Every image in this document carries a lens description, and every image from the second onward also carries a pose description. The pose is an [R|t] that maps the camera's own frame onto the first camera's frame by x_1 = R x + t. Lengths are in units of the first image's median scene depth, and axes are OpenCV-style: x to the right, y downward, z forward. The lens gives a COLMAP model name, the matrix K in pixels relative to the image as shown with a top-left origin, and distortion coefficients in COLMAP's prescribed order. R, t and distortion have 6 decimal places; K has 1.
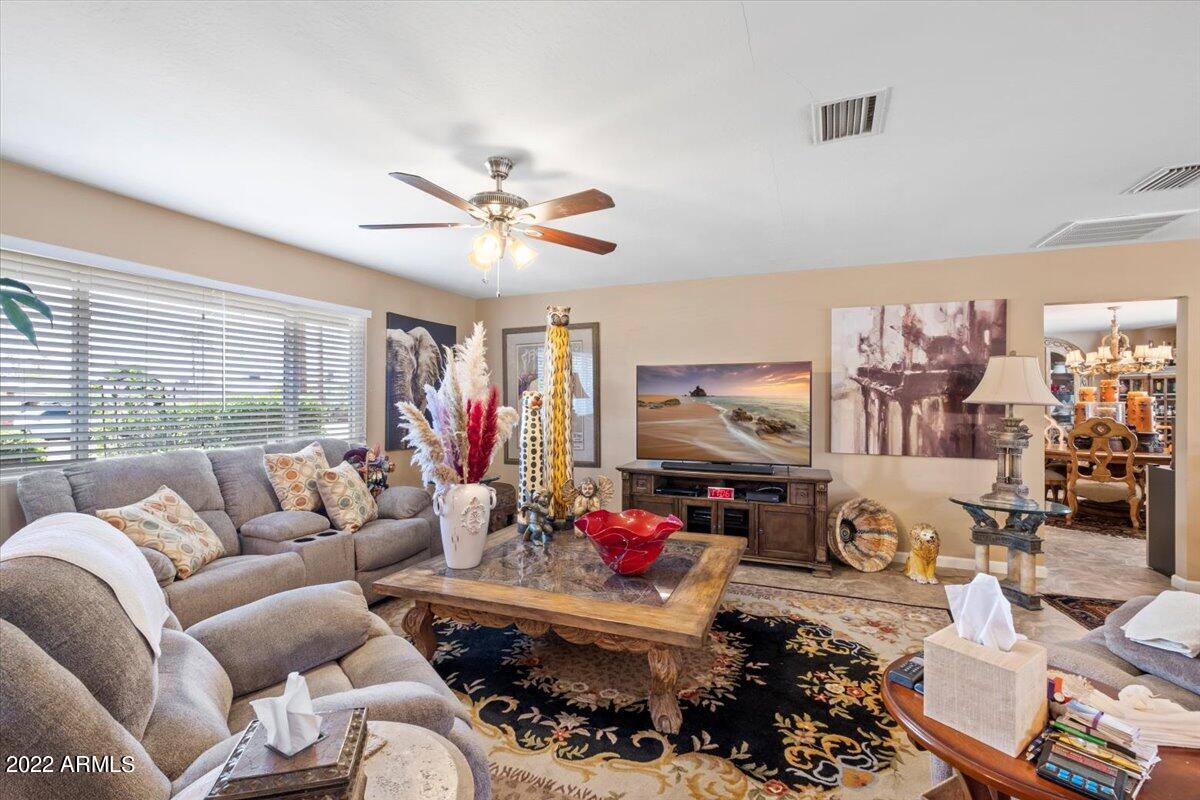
lens RADIAL K [[517.2, 0, 607.6], [0, 517.2, 399.4], [0, 0, 1]] dist [-0.009232, -0.000072]
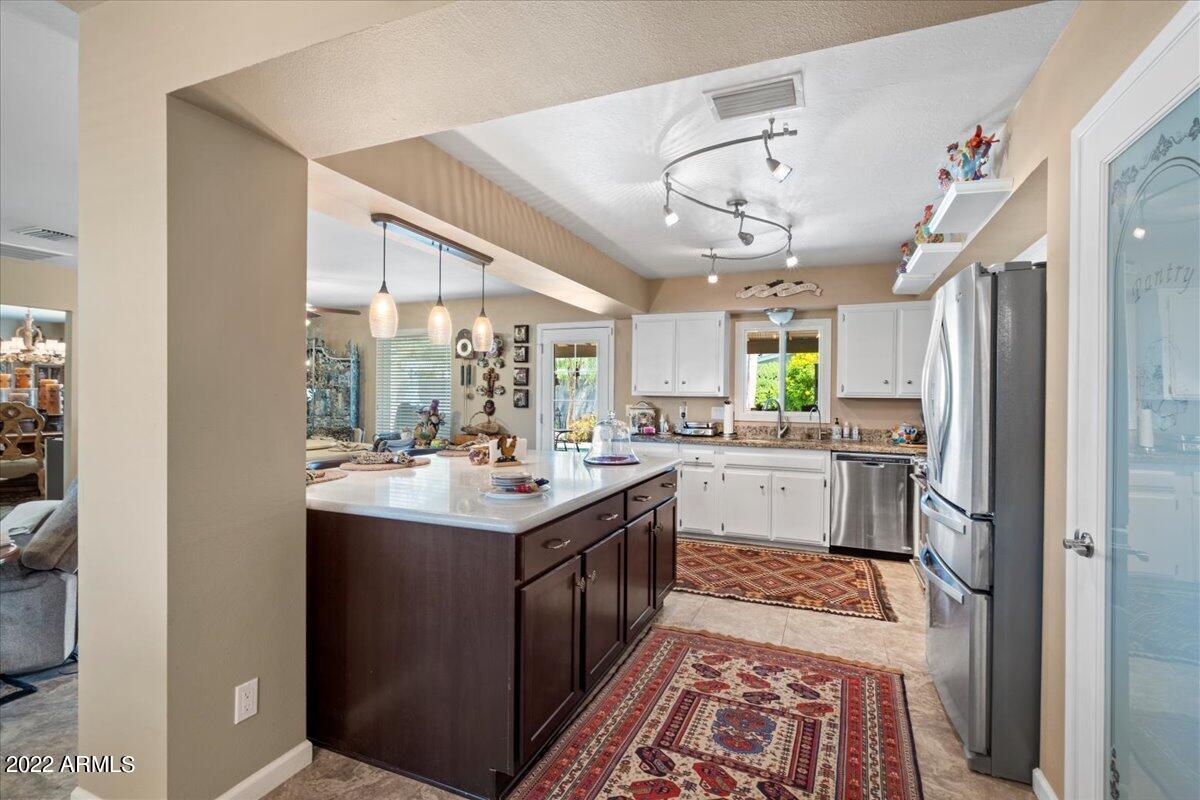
lens RADIAL K [[550.3, 0, 600.0], [0, 550.3, 400.0], [0, 0, 1]] dist [-0.001611, -0.000080]
pose [[0.012528, -0.010827, 0.999863, -0.280492], [-0.016747, 0.999799, 0.011036, -0.005164], [-0.999781, -0.016883, 0.012345, -0.384357]]
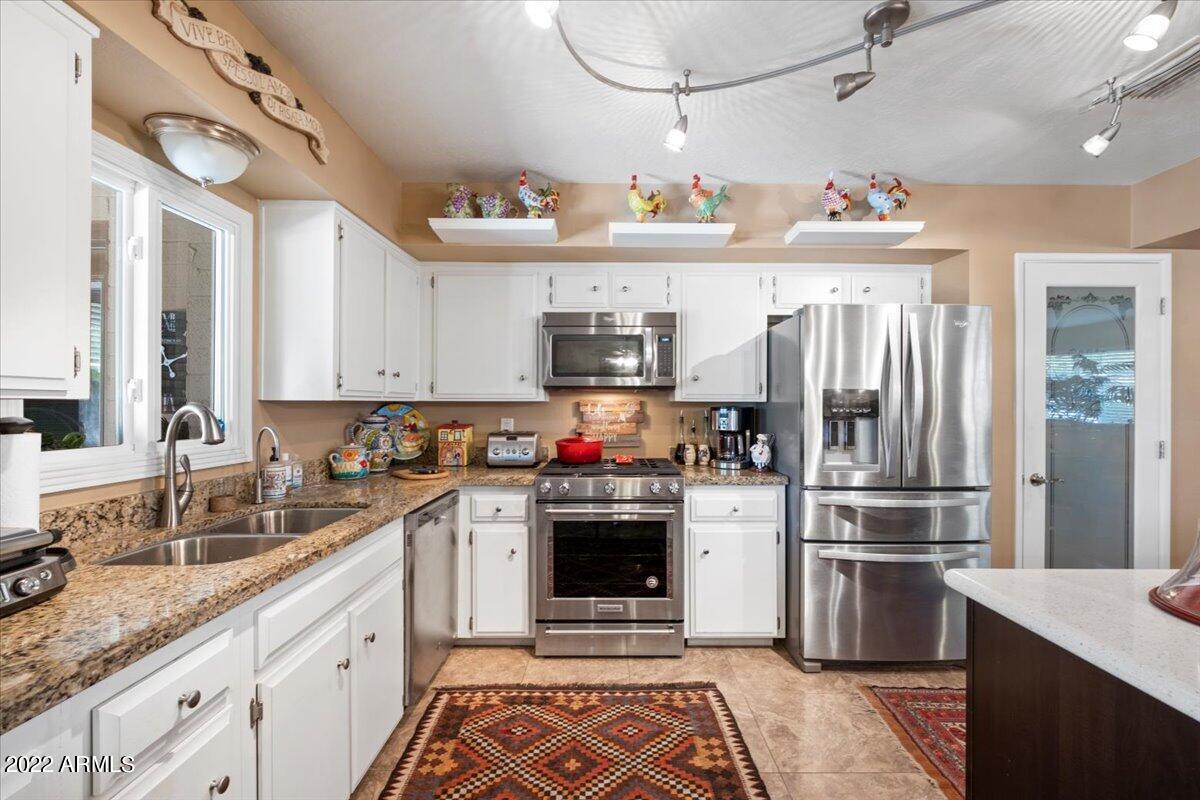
lens RADIAL K [[517.2, 0, 607.6], [0, 517.2, 399.4], [0, 0, 1]] dist [-0.009232, -0.000072]
pose [[-0.924899, -0.013394, -0.379977, 0.864477], [-0.006749, 0.999800, -0.018814, 0.001281], [0.380153, -0.014837, -0.924804, -0.298891]]
